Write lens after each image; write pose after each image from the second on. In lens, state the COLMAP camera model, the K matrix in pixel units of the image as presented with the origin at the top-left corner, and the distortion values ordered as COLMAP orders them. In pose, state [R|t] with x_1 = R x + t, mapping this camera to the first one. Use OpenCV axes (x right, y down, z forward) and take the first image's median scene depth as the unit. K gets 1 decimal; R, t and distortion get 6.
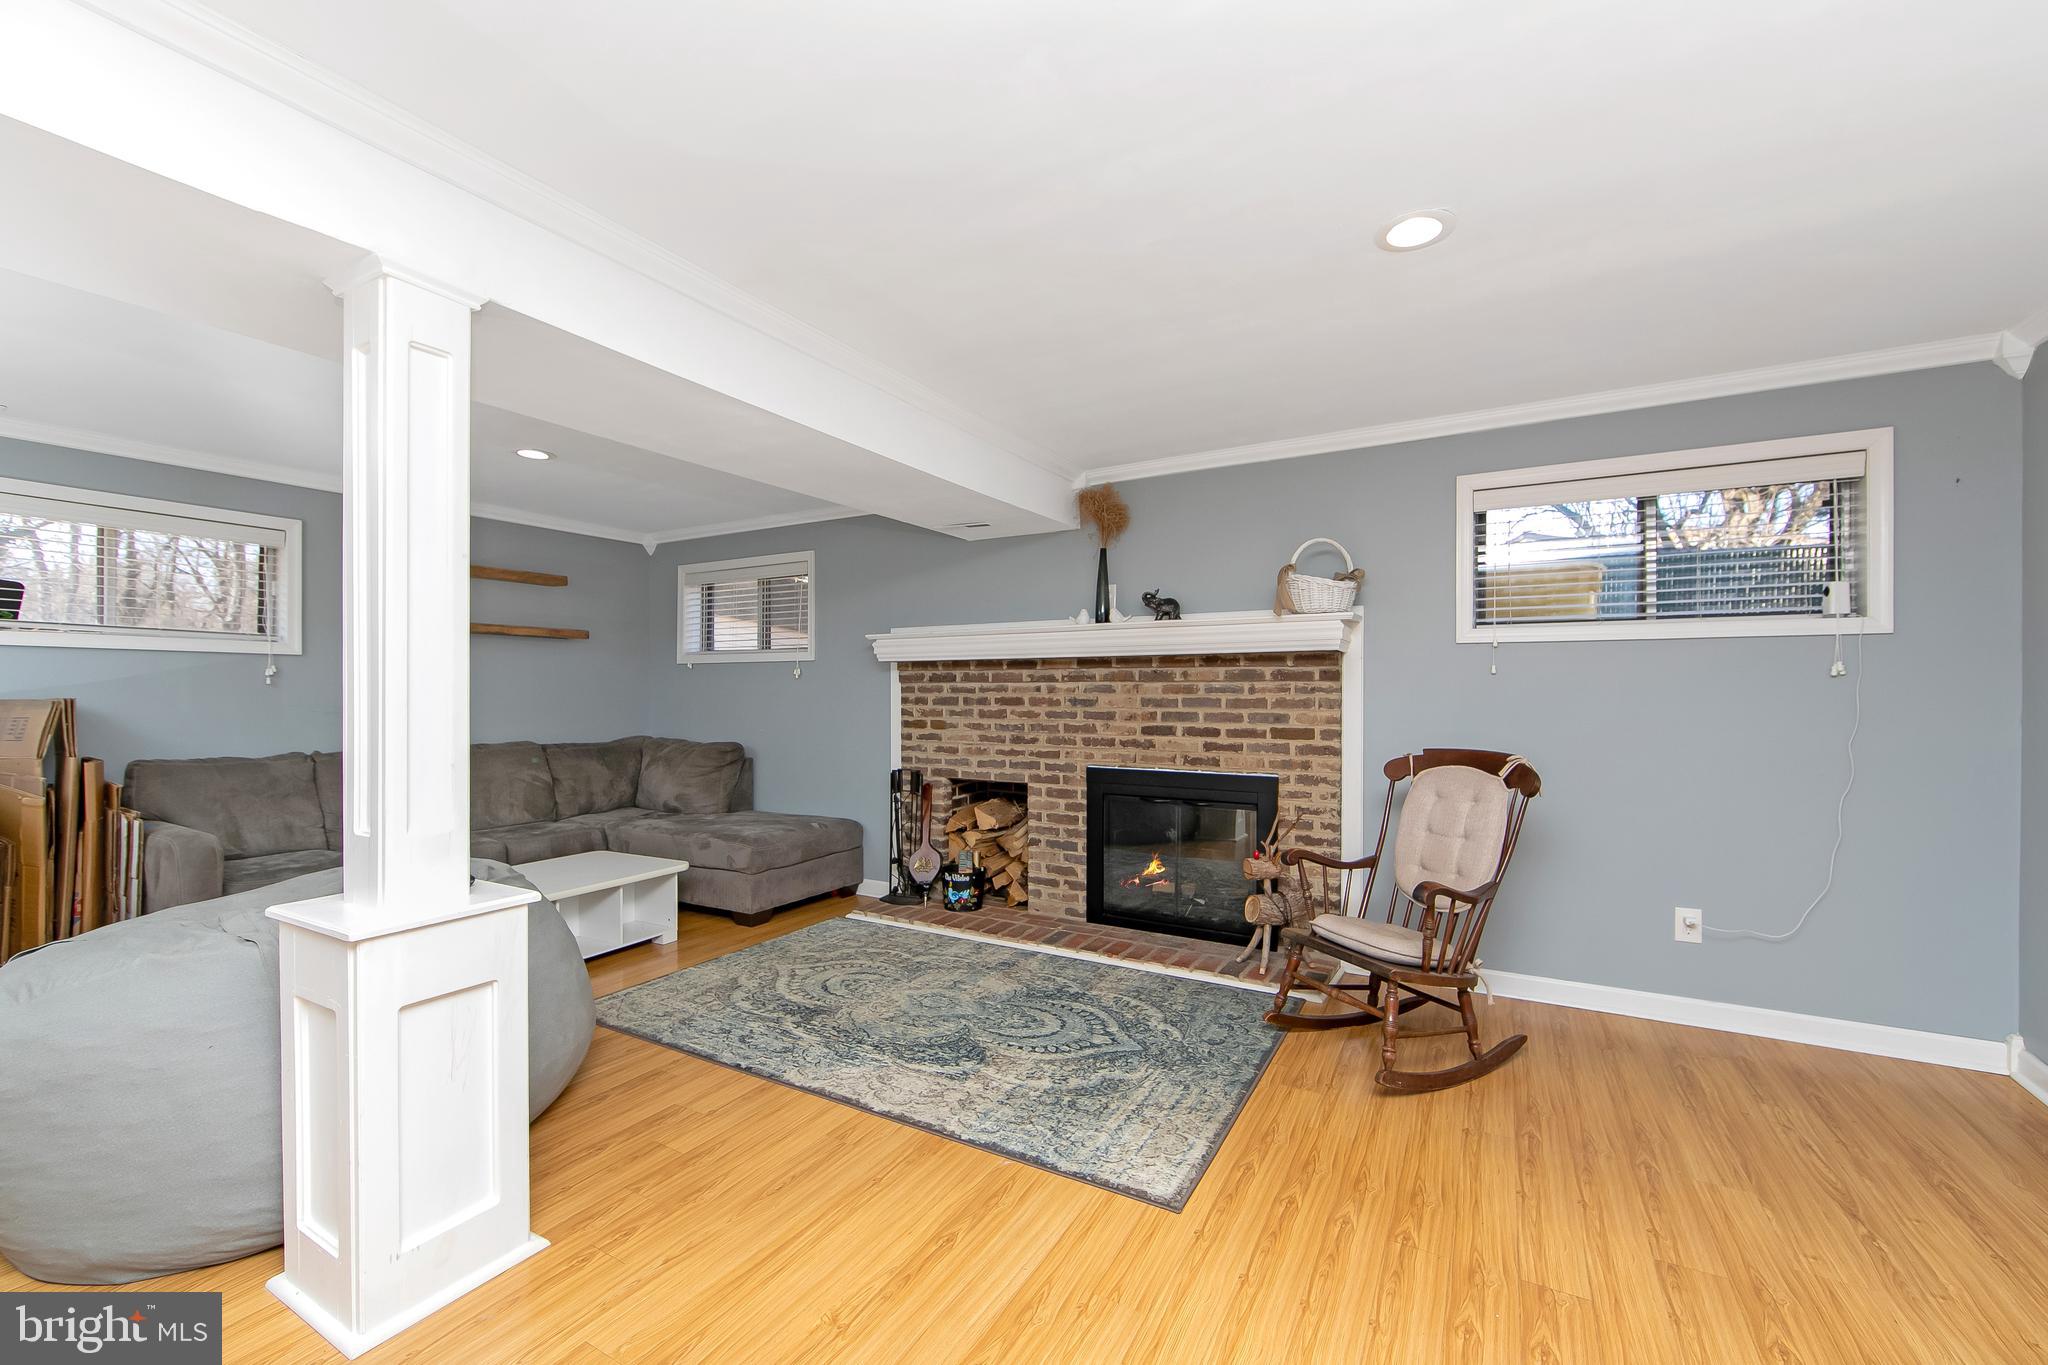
lens RADIAL K [[821.5, 0, 1030.2], [0, 821.5, 656.2], [0, 0, 1]] dist [-0.001481, -0.000079]
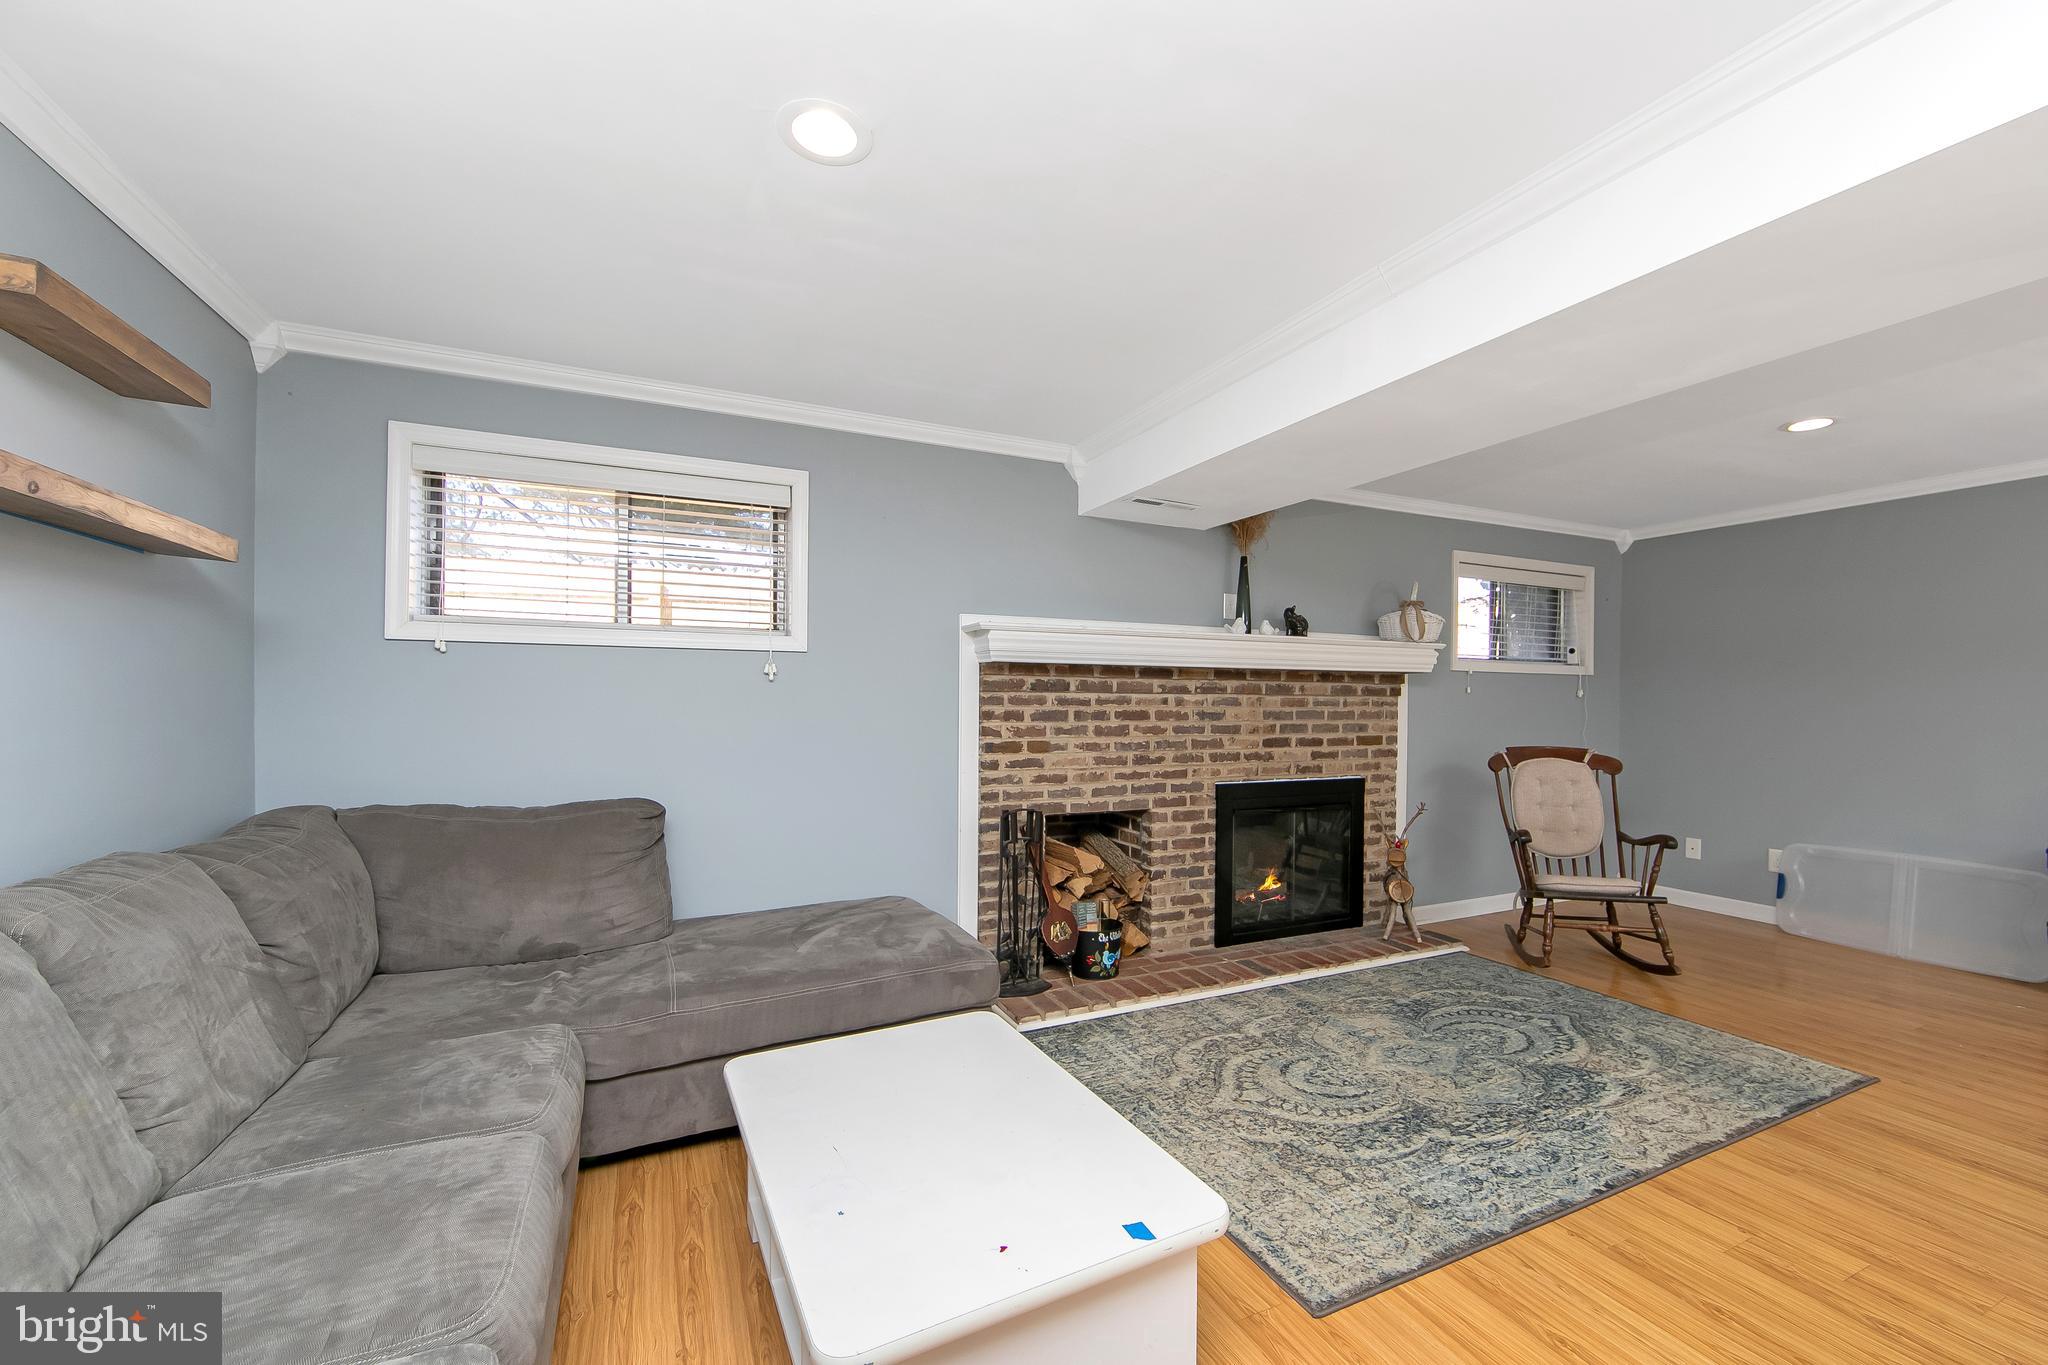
lens RADIAL K [[821.5, 0, 1030.2], [0, 821.5, 656.2], [0, 0, 1]] dist [-0.001481, -0.000079]
pose [[0.573804, 0.045986, 0.817700, -0.833554], [-0.042929, 0.998739, -0.026043, 0.021230], [-0.817867, -0.020159, 0.575055, 0.630458]]
